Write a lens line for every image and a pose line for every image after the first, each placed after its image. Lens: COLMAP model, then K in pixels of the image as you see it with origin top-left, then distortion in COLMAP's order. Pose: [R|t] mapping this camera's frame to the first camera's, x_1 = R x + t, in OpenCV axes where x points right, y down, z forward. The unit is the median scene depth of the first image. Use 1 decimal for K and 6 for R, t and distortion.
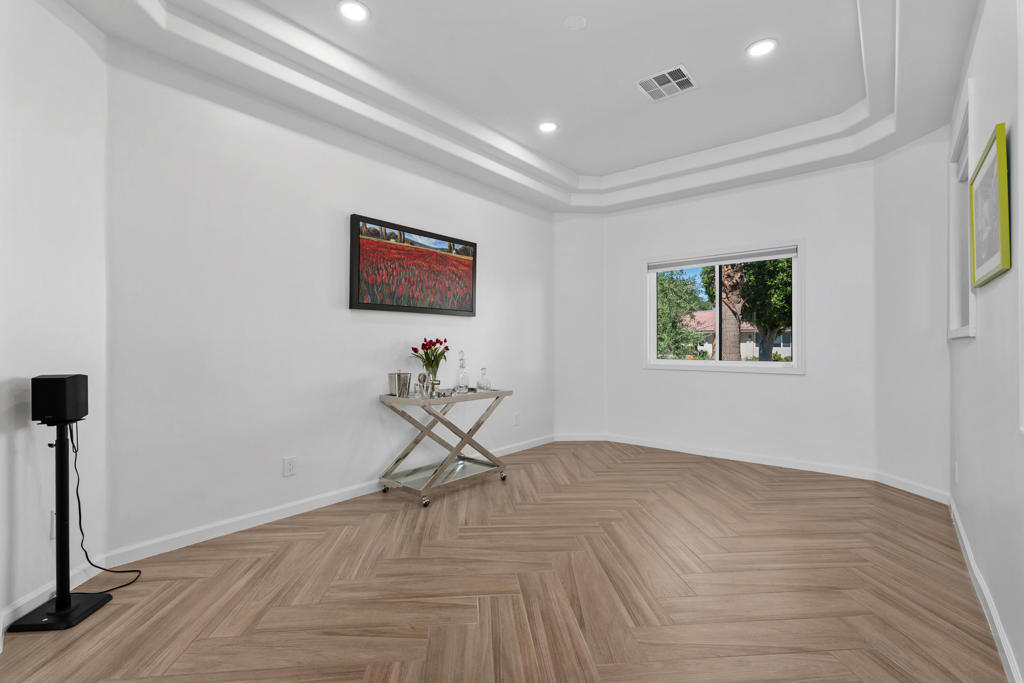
lens RADIAL K [[459.5, 0, 508.1], [0, 459.5, 343.2], [0, 0, 1]] dist [0.002339, 0.000285]
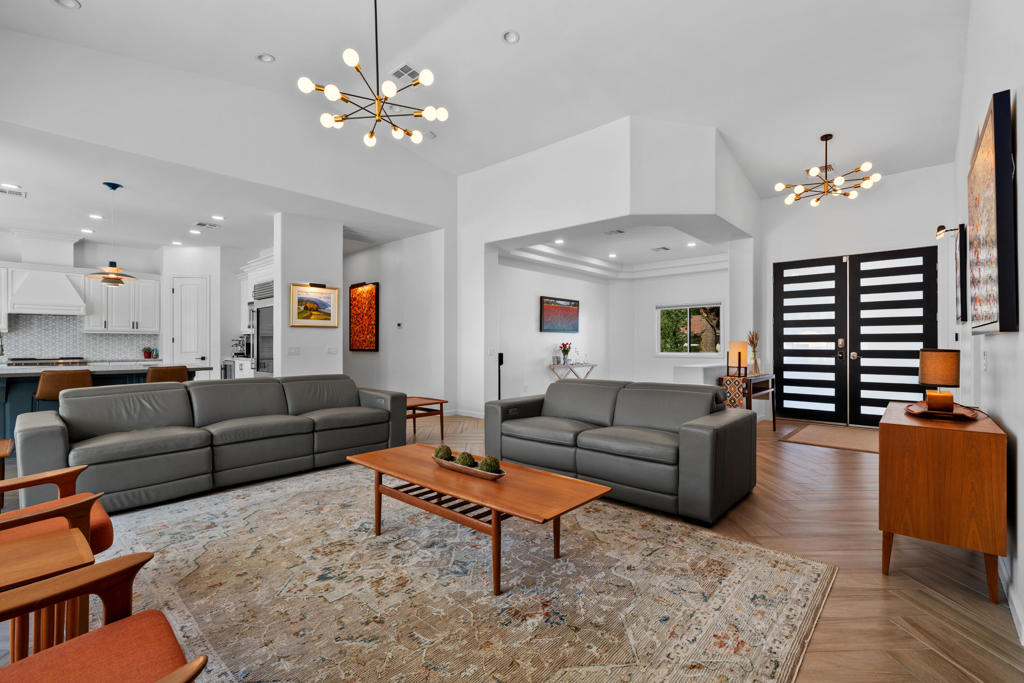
lens RADIAL K [[459.5, 0, 508.1], [0, 459.5, 343.2], [0, 0, 1]] dist [0.002339, 0.000285]
pose [[0.999027, 0.001988, -0.044048, -0.359795], [-0.001954, 0.999998, 0.000799, -0.008214], [0.044050, -0.000712, 0.999029, -1.460600]]
